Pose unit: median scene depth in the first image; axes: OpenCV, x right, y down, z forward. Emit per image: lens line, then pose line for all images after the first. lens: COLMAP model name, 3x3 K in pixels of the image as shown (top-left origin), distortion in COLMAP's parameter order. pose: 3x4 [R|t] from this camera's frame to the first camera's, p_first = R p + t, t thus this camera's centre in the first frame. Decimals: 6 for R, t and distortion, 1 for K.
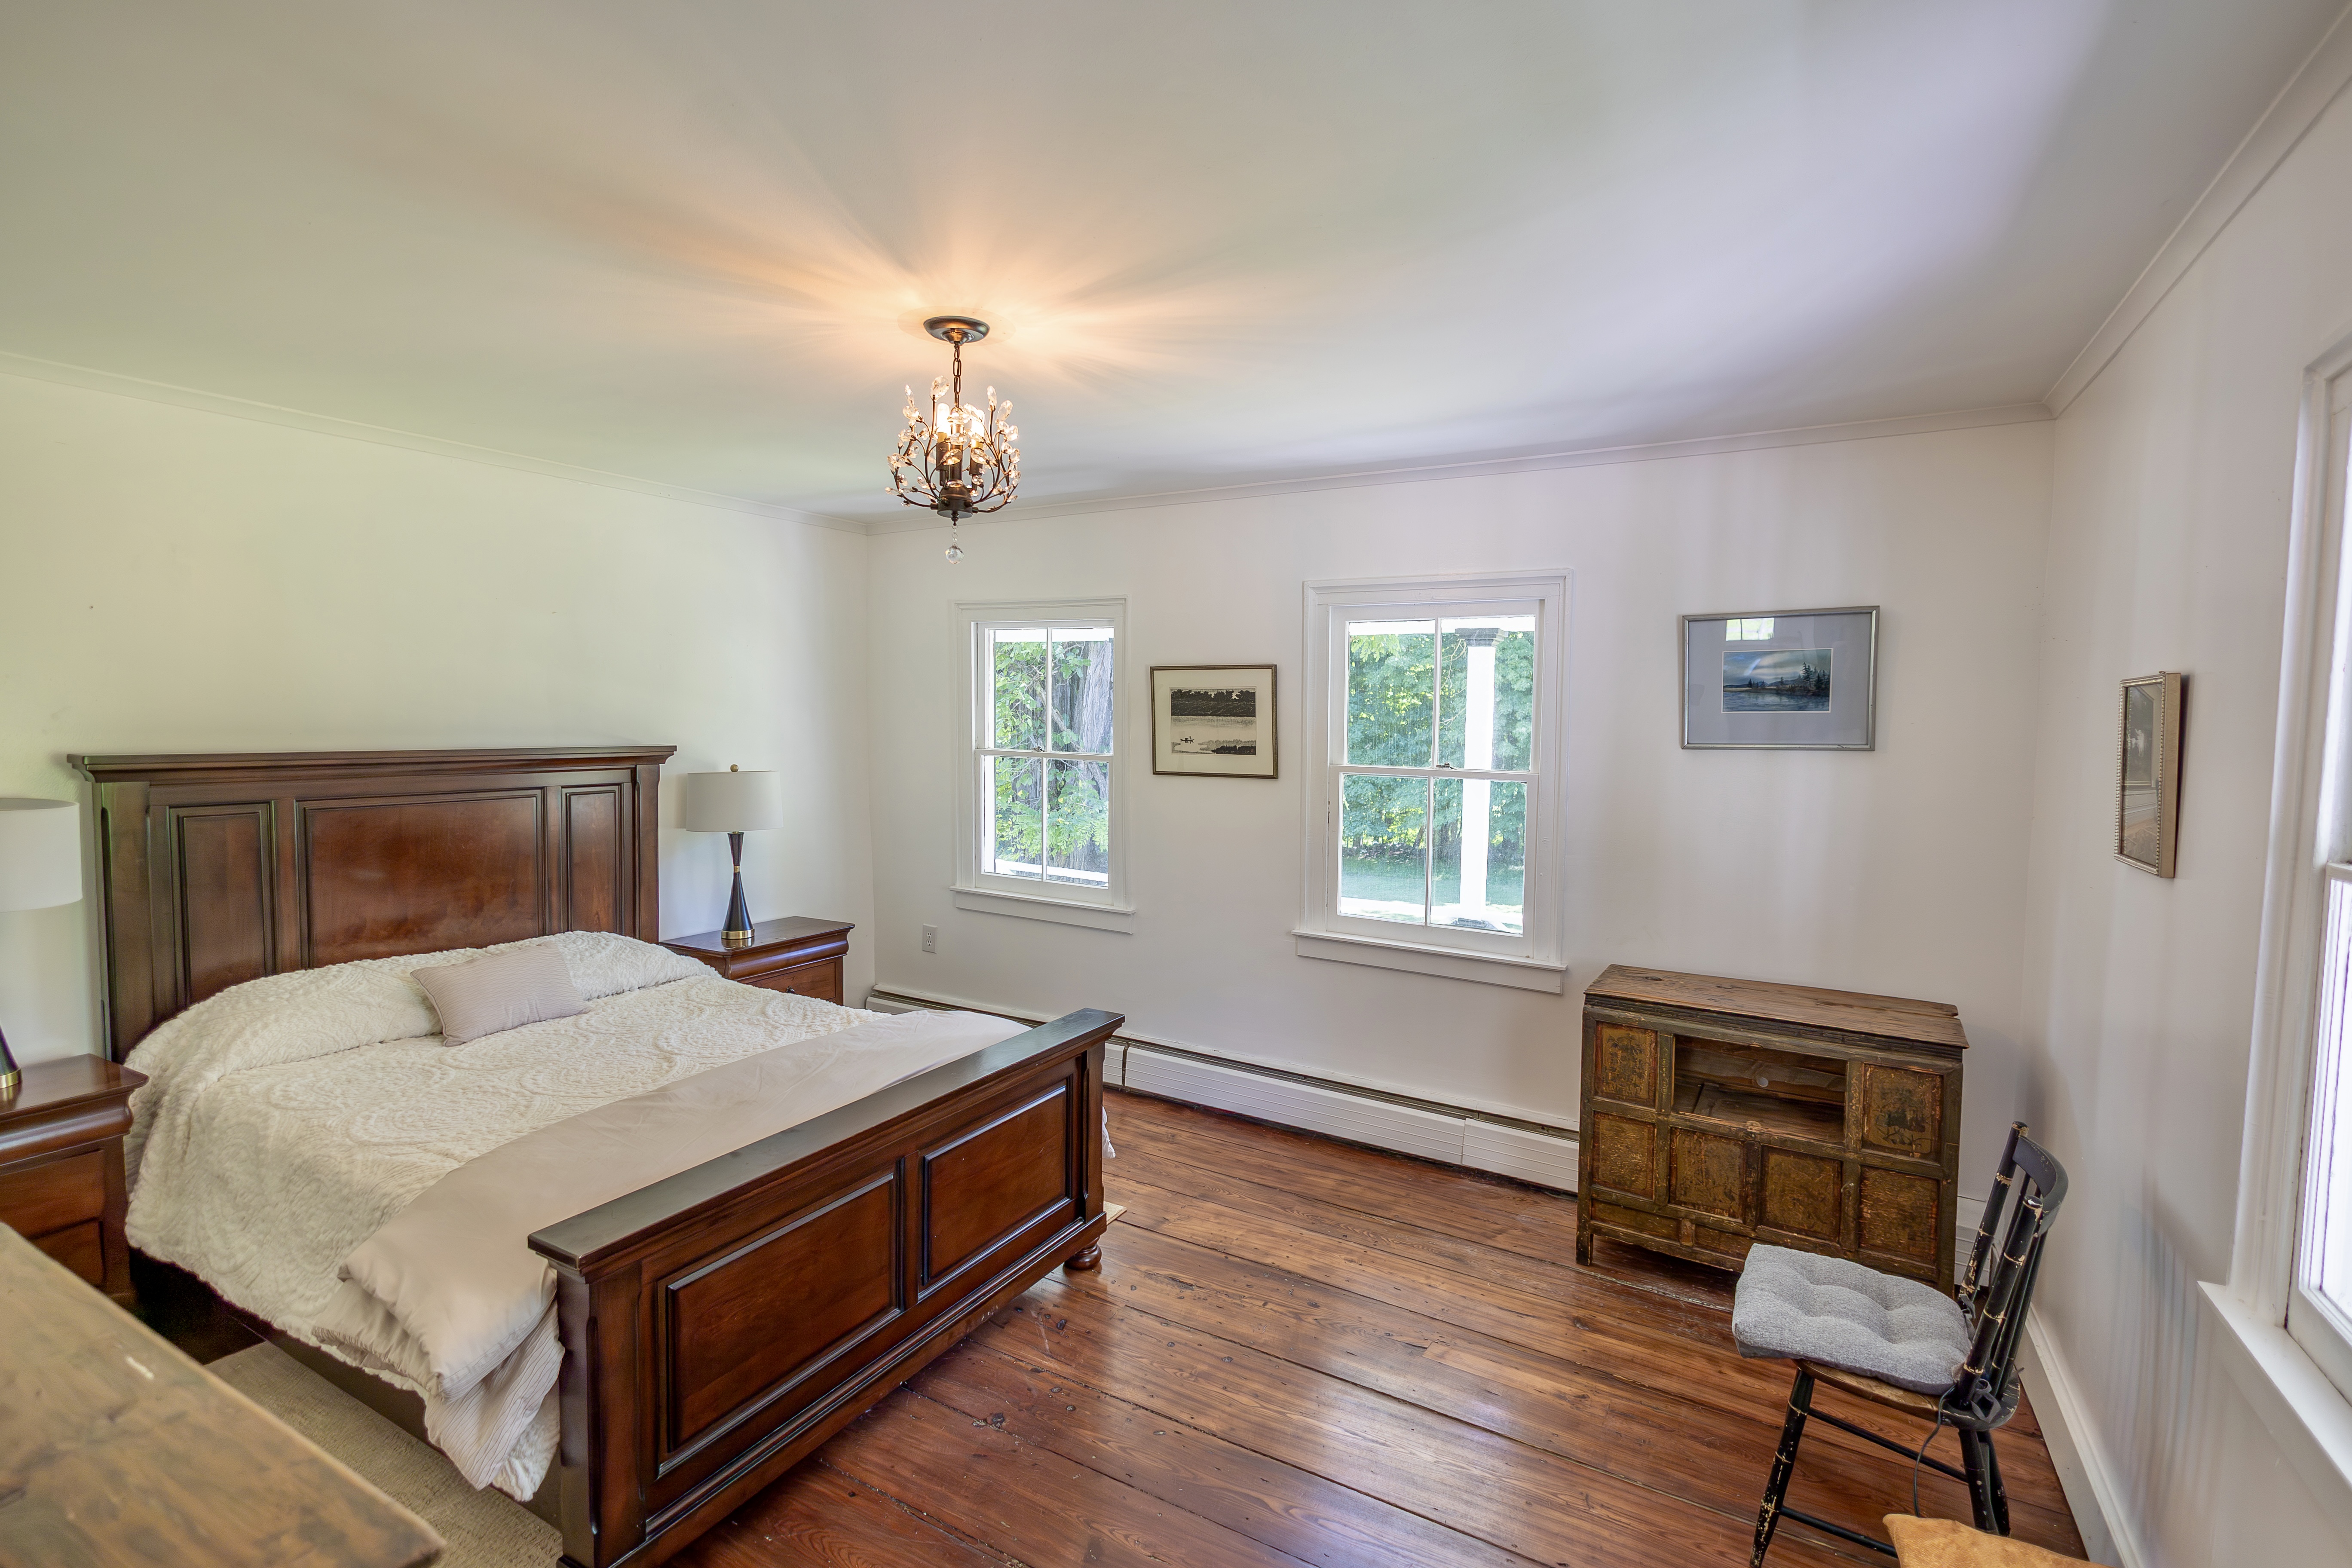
lens RADIAL K [[1100.2, 0, 1169.1], [0, 1100.2, 772.5], [0, 0, 1]] dist [0.004637, 0.000237]
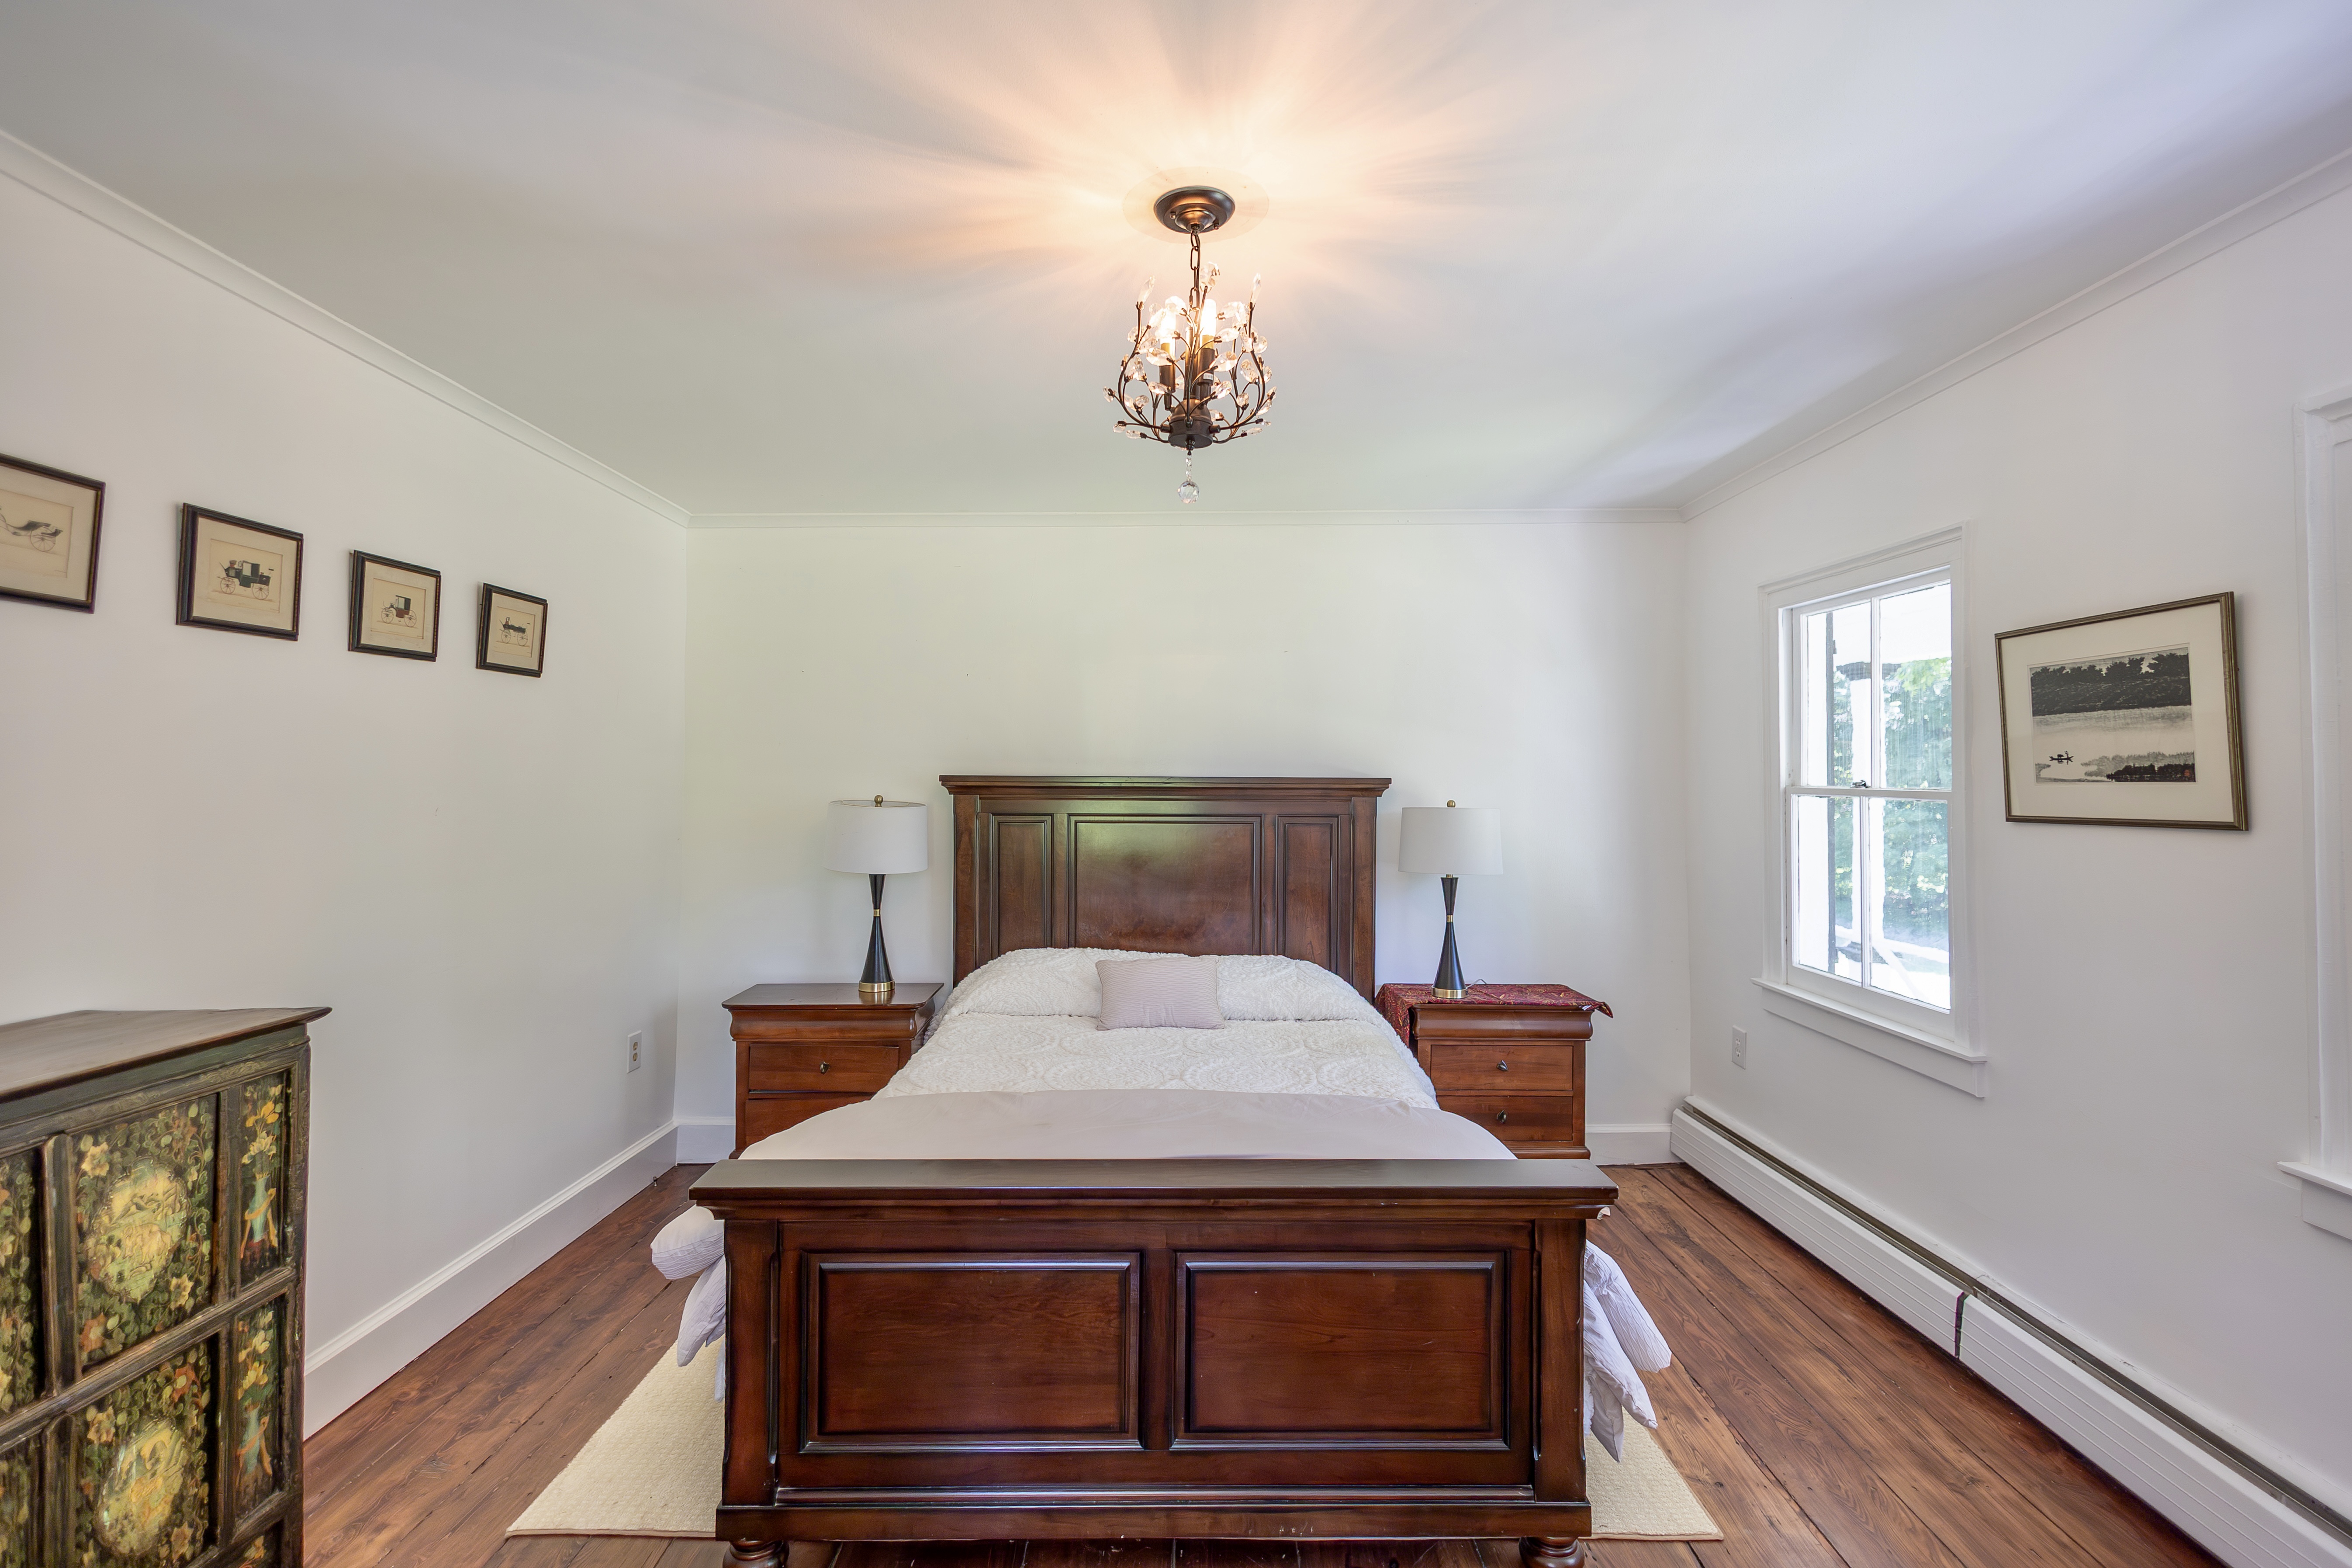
lens RADIAL K [[1100.2, 0, 1169.1], [0, 1100.2, 772.5], [0, 0, 1]] dist [0.004637, 0.000237]
pose [[0.498326, -0.018823, -0.866786, 0.280889], [-0.044525, 0.997889, -0.047268, 0.024331], [0.865846, 0.062148, 0.496436, 0.357435]]
